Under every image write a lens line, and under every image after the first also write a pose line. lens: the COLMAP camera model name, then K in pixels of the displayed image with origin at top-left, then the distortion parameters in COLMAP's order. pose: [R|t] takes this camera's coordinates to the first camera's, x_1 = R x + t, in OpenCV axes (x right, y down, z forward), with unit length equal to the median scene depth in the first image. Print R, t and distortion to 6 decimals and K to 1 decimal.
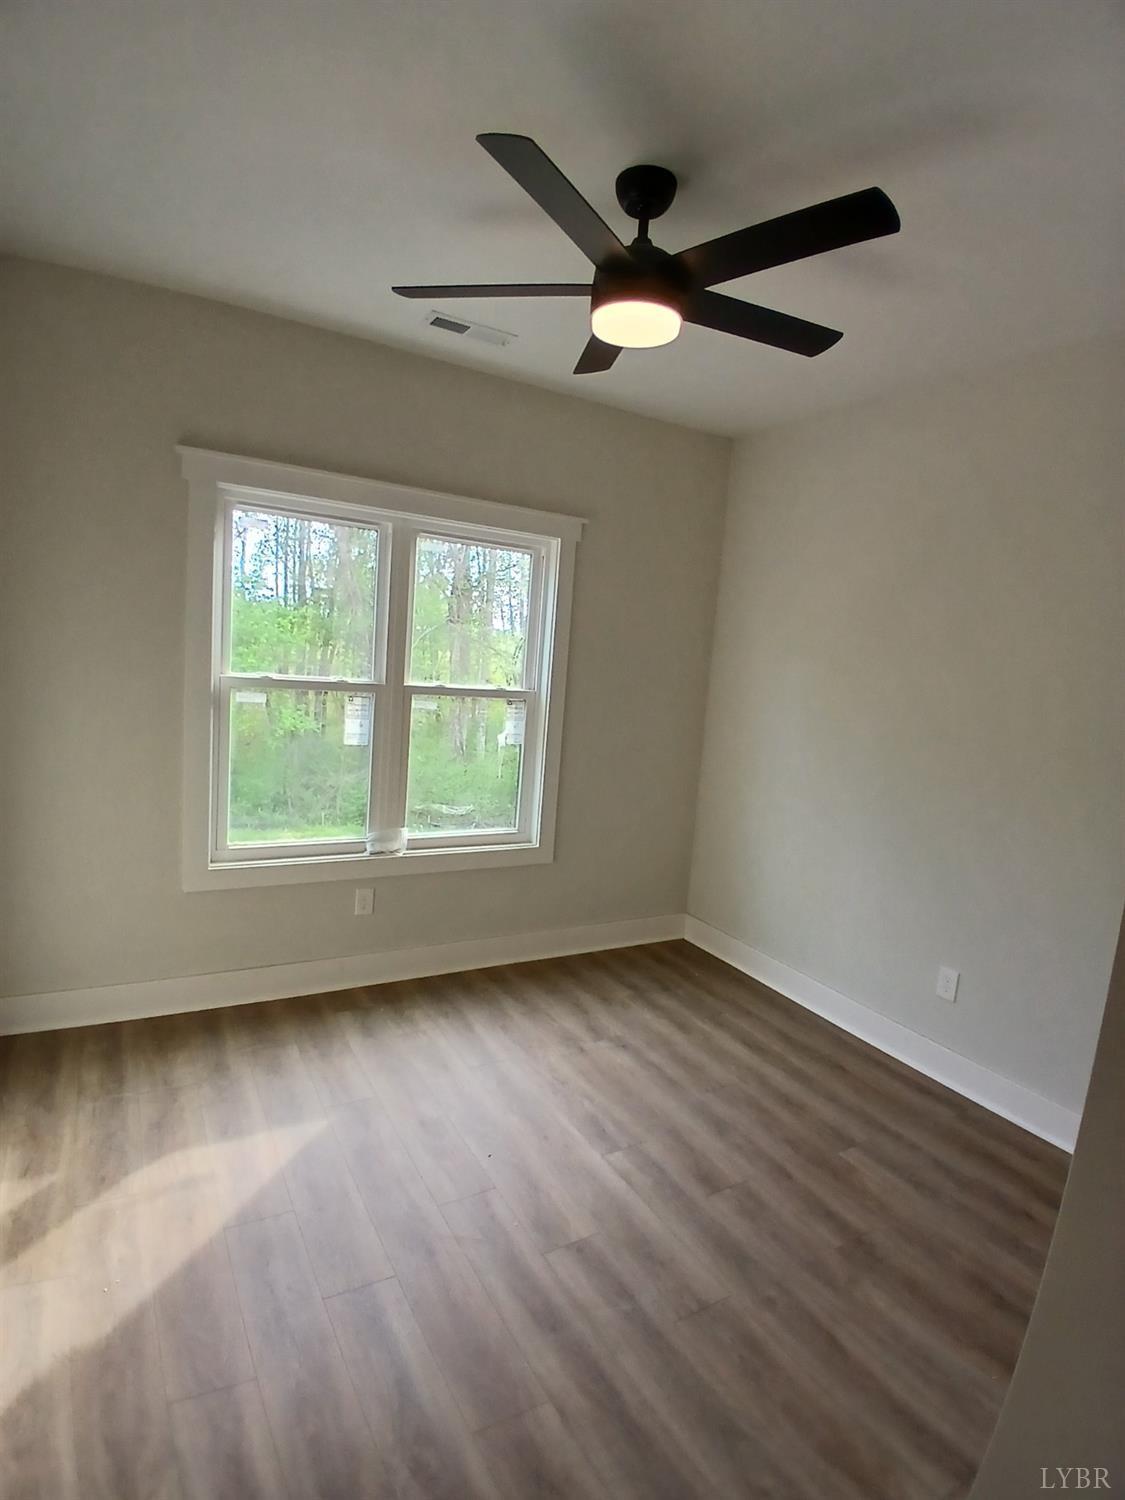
lens RADIAL K [[748.2, 0, 624.7], [0, 748.2, 748.8], [0, 0, 1]] dist [-0.018972, -0.001058]
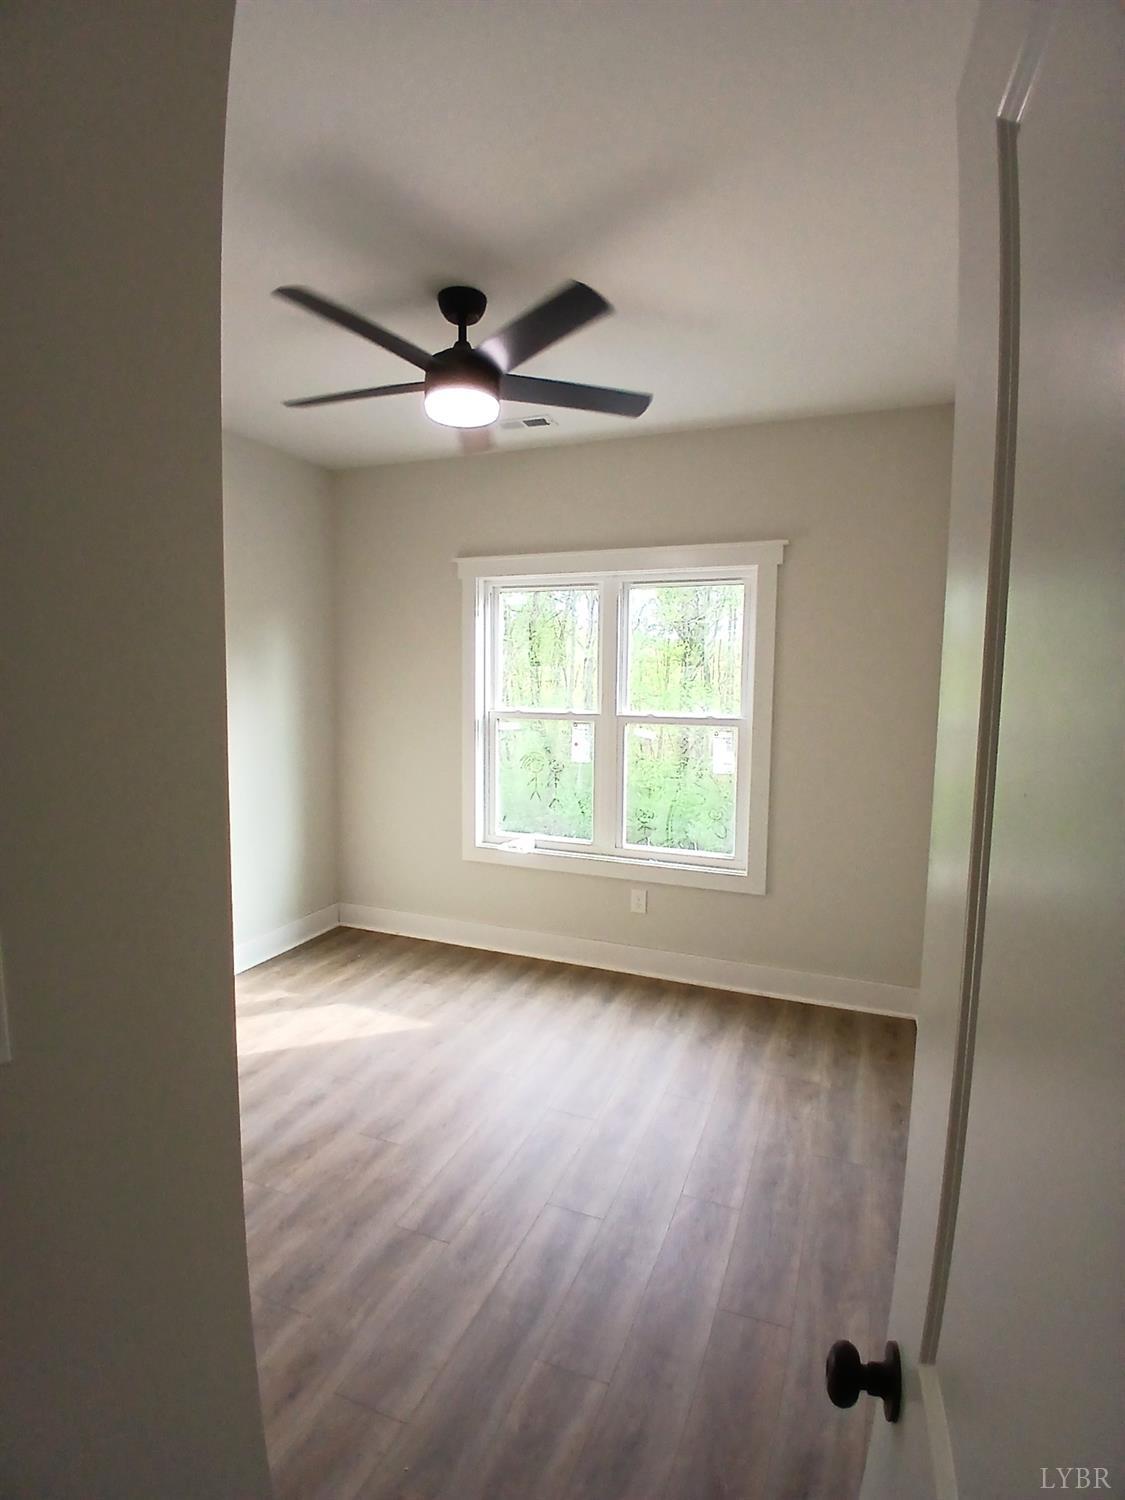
lens RADIAL K [[748.2, 0, 624.7], [0, 748.2, 748.8], [0, 0, 1]] dist [-0.018972, -0.001058]
pose [[0.602792, 0.009719, -0.797839, 0.648578], [-0.063032, 0.997381, -0.035472, 0.010292], [0.795405, 0.071672, 0.601826, 0.295605]]
